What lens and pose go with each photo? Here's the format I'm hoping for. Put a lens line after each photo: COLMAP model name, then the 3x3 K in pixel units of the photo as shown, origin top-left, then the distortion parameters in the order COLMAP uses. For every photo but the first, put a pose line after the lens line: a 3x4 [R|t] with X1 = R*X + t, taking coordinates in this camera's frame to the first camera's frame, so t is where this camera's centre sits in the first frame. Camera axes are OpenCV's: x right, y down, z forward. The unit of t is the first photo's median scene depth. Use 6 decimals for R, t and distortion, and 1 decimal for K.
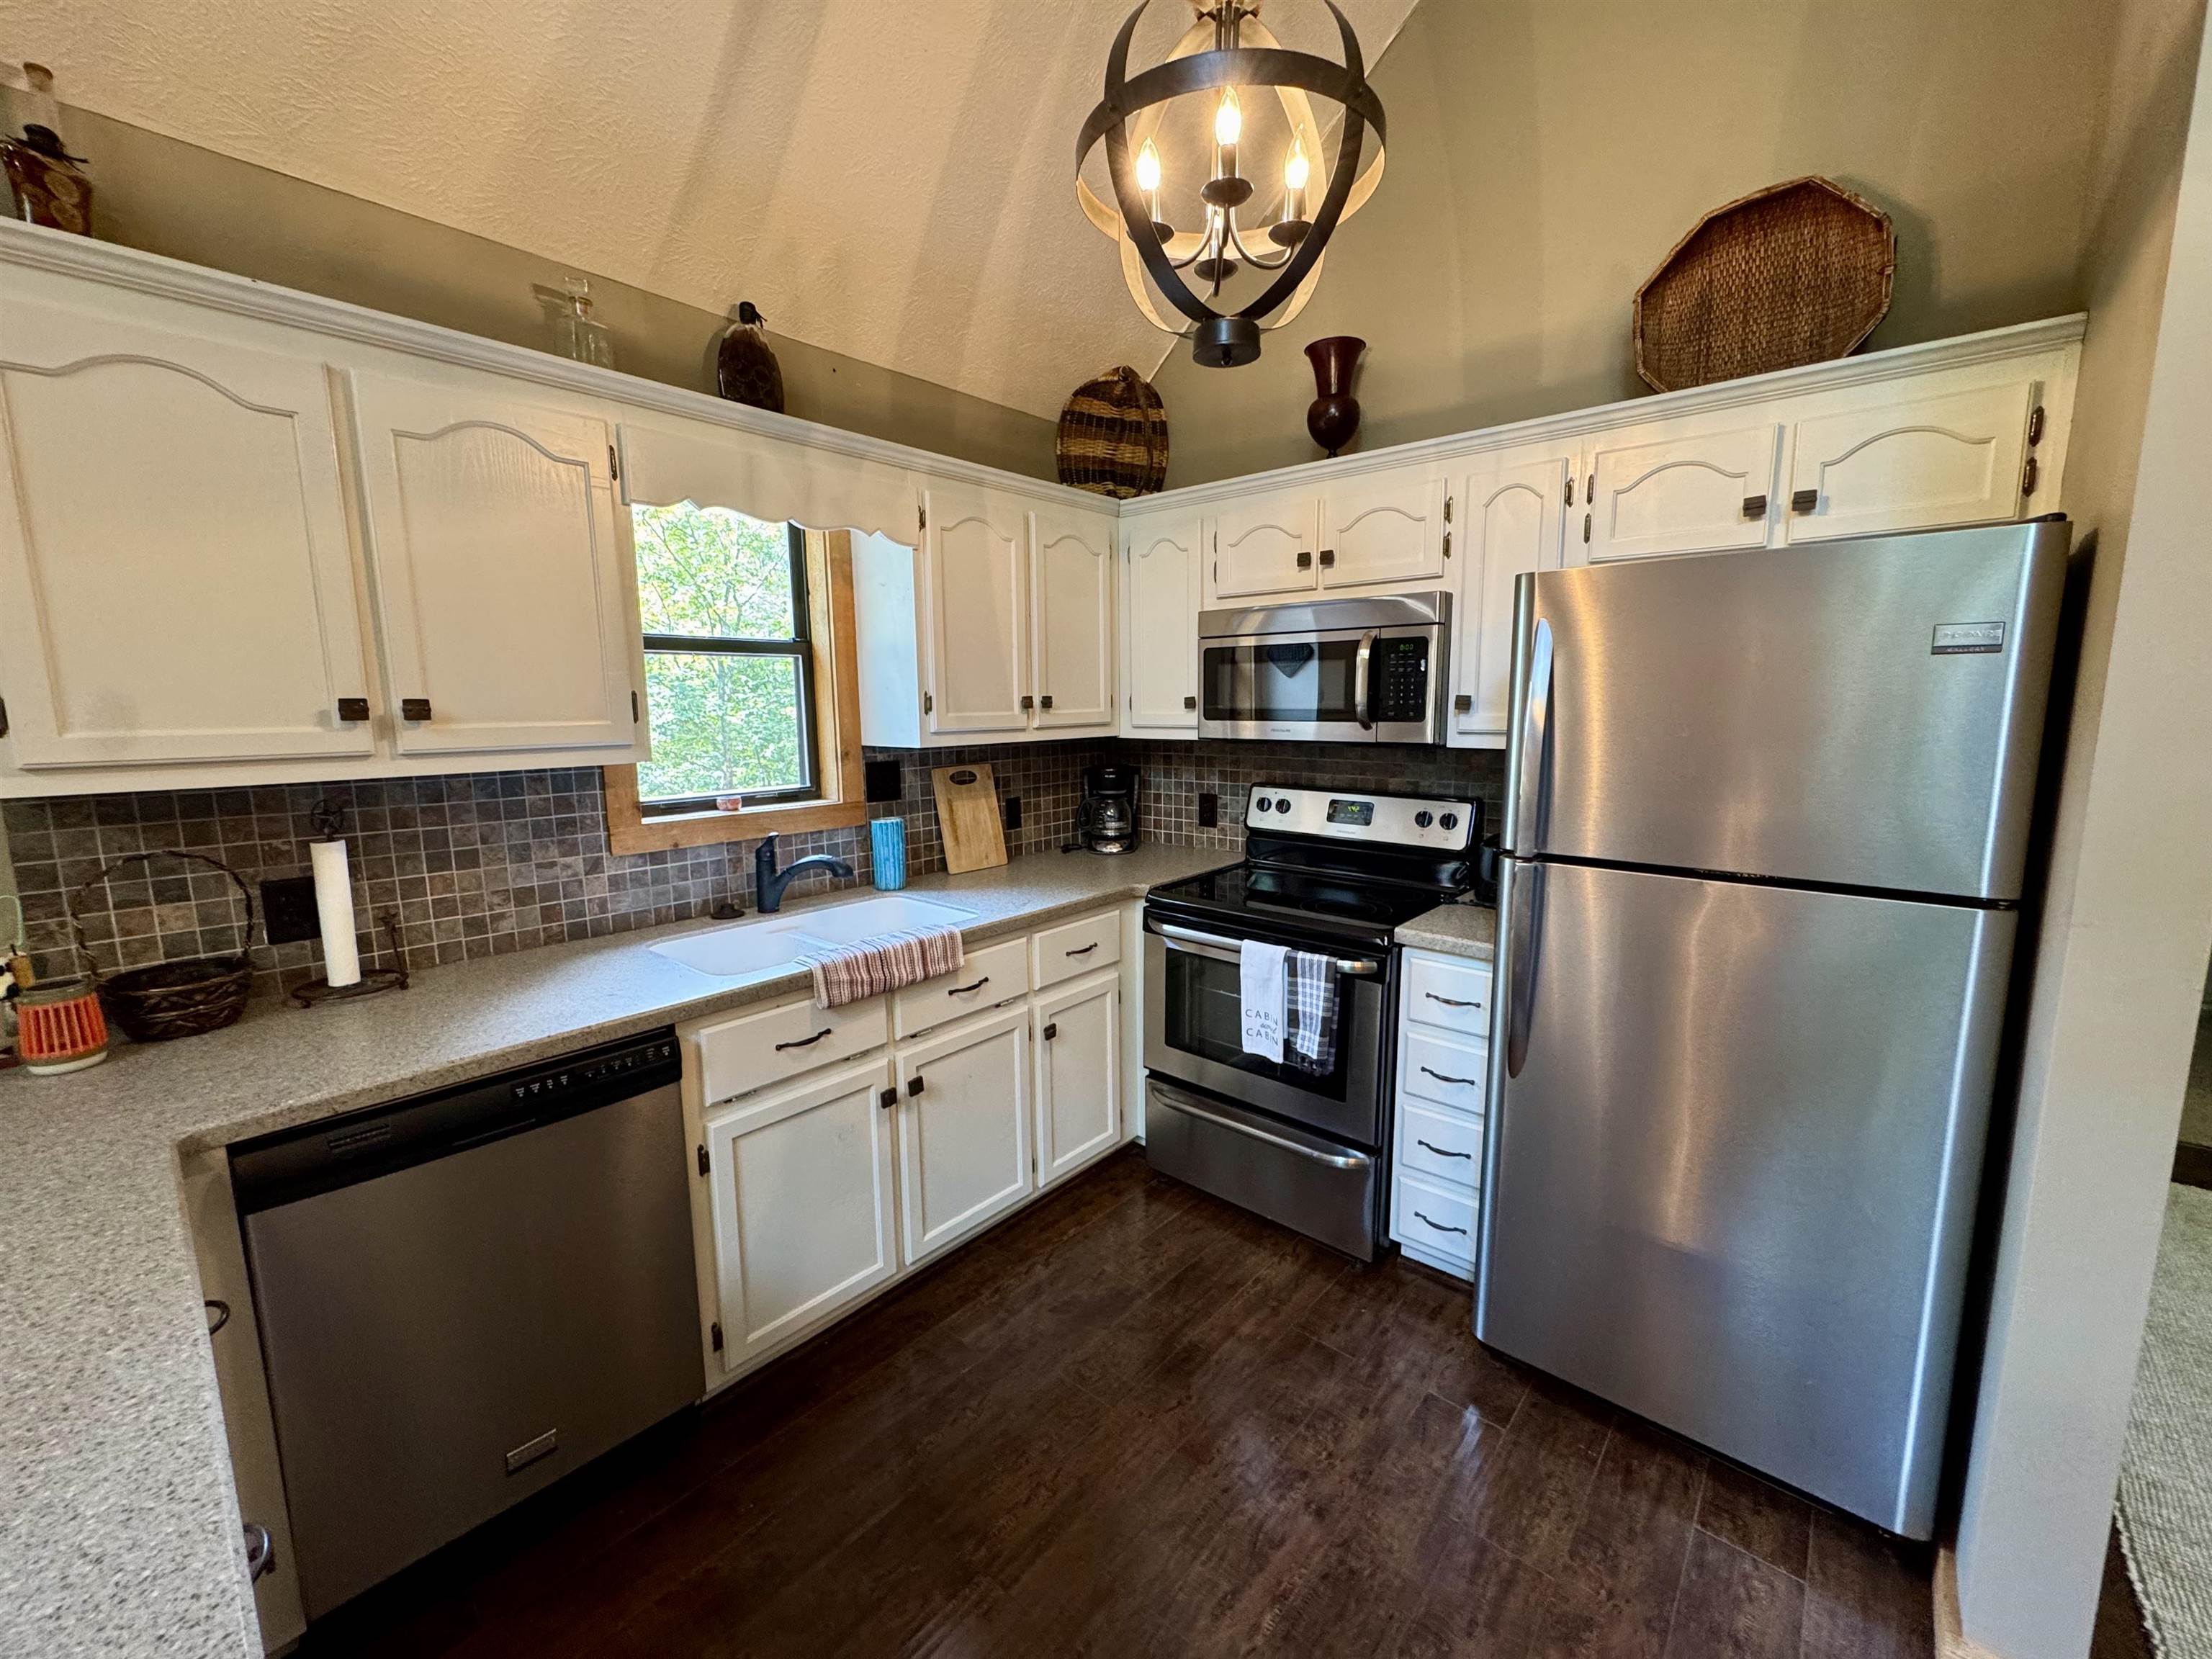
lens RADIAL K [[890.9, 0, 1115.0], [0, 890.9, 830.1], [0, 0, 1]] dist [-0.002984, 0.000334]
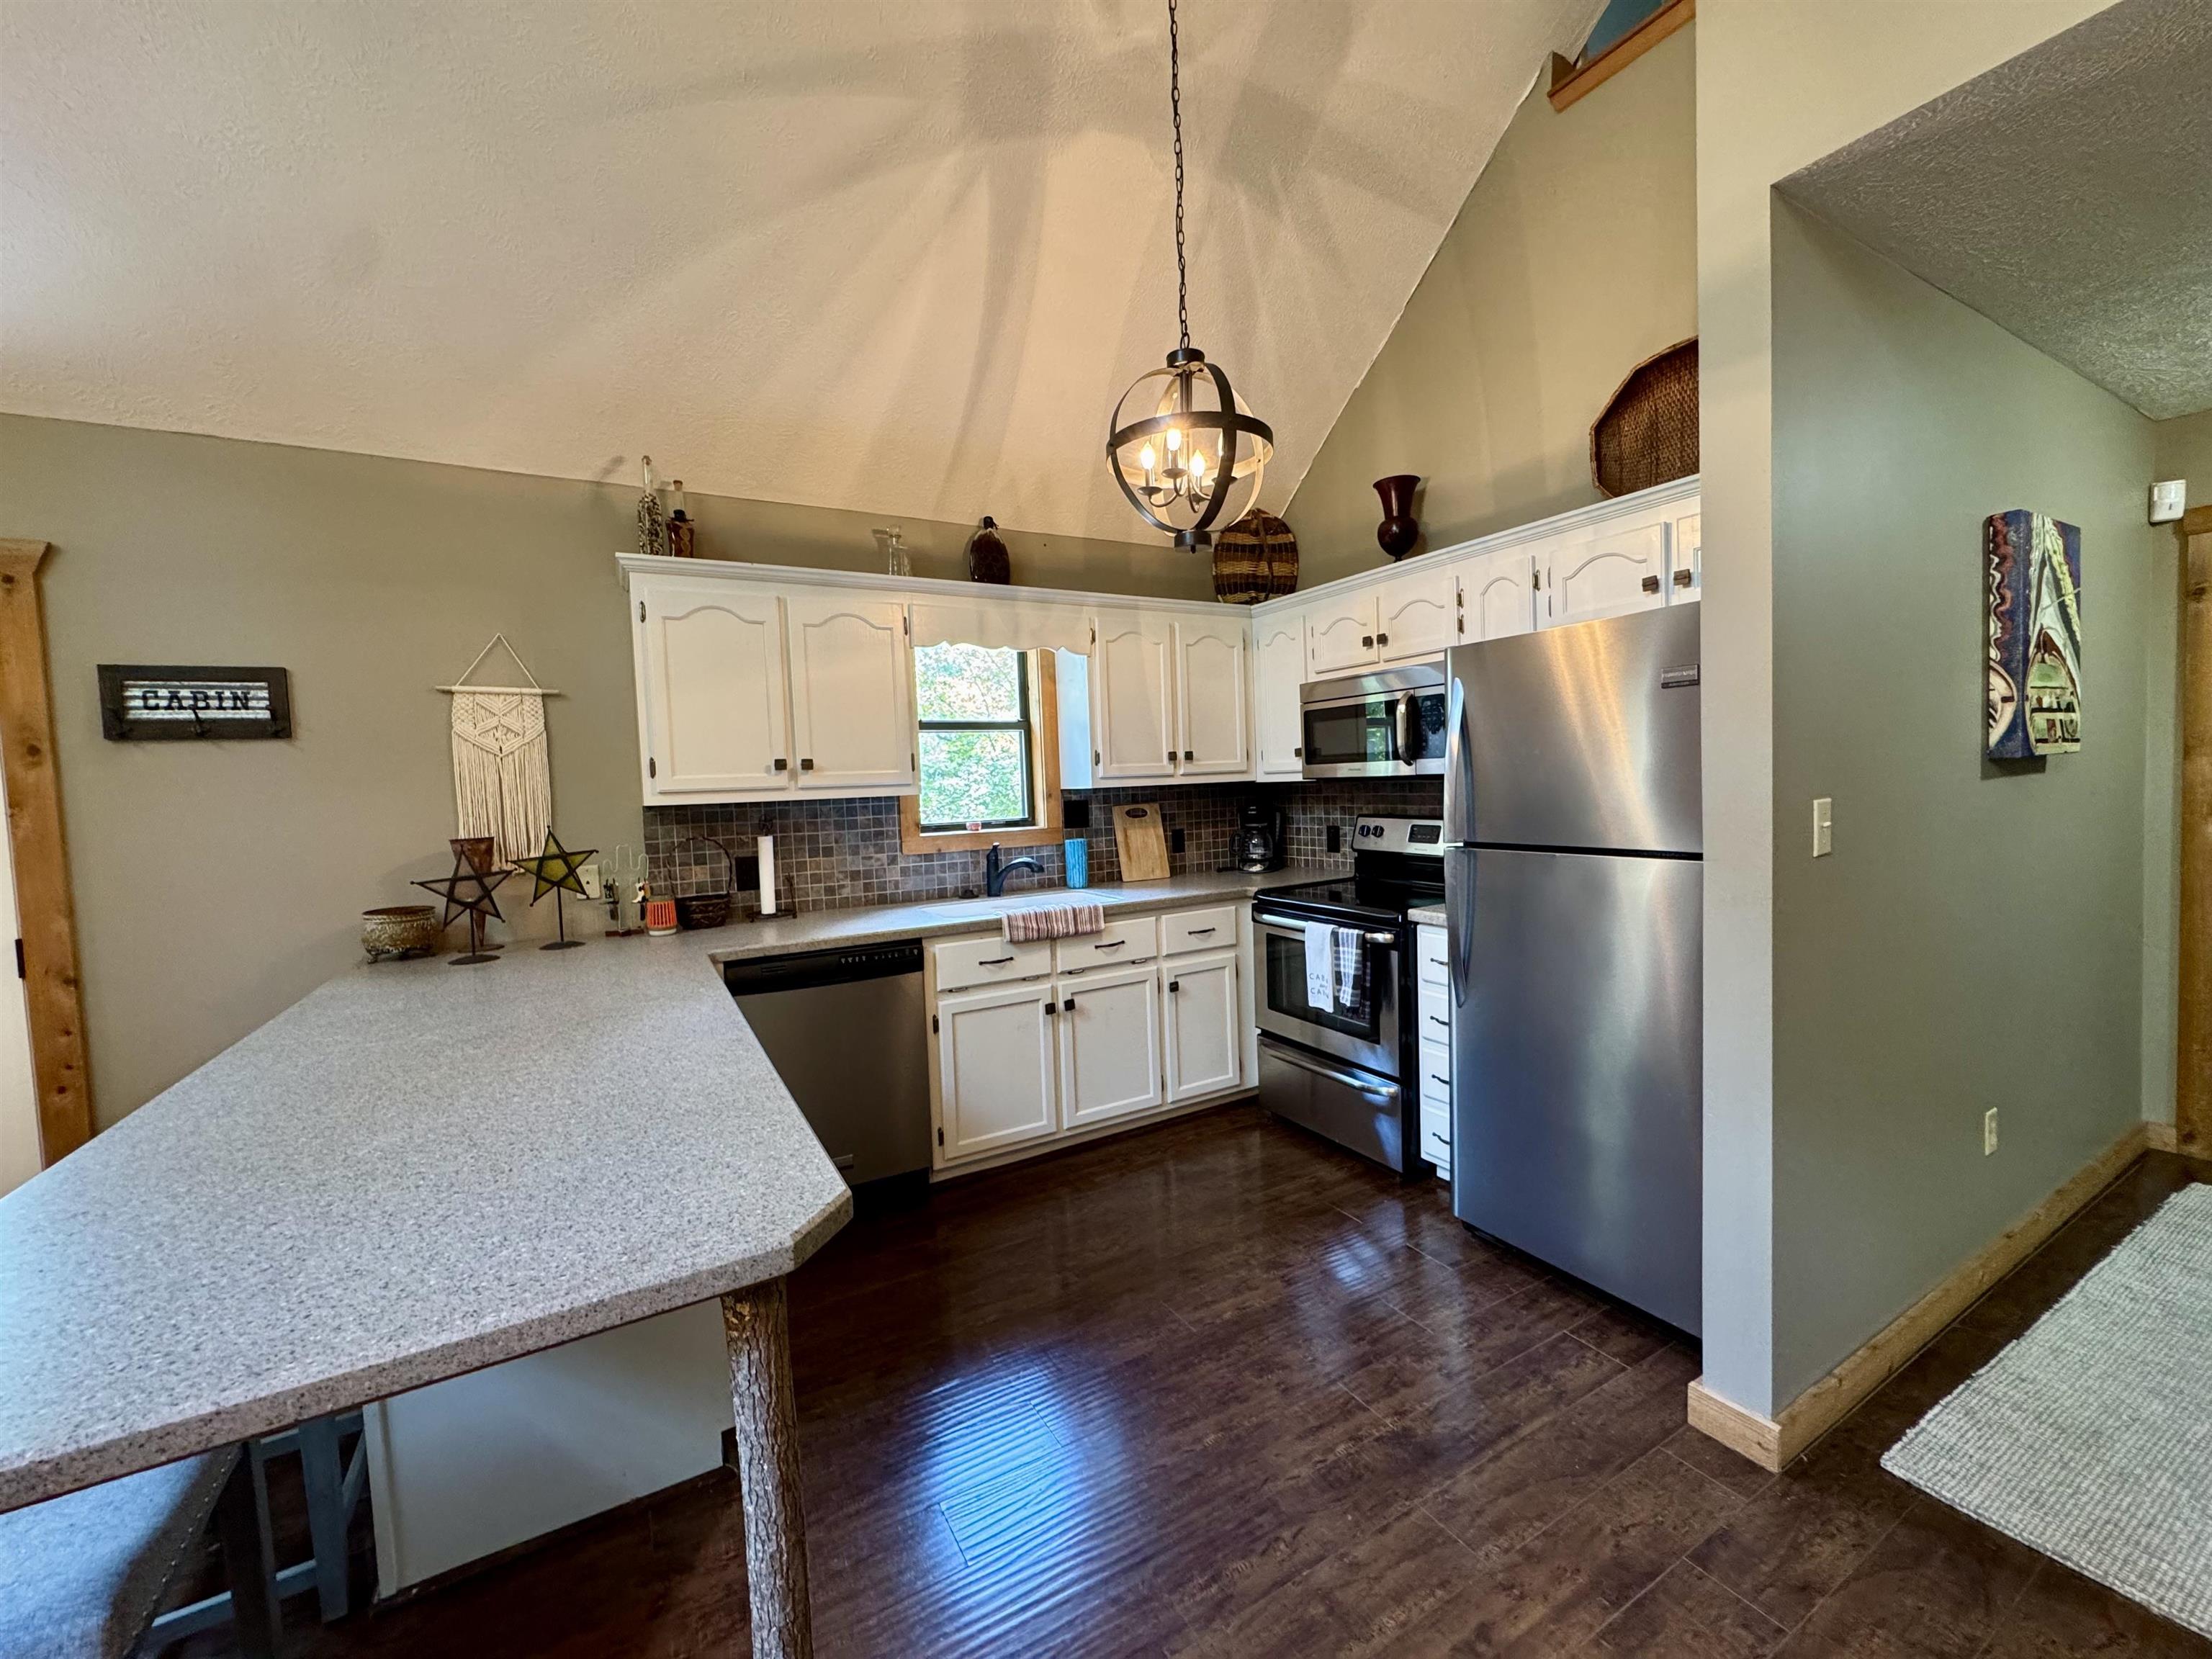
lens RADIAL K [[890.9, 0, 1110.0], [0, 890.9, 826.7], [0, 0, 1]] dist [-0.002984, 0.000334]
pose [[0.943553, -0.010839, -0.331043, 0.330968], [-0.017719, 0.996381, -0.083128, 0.104072], [0.330746, 0.084301, 0.939947, -0.411230]]
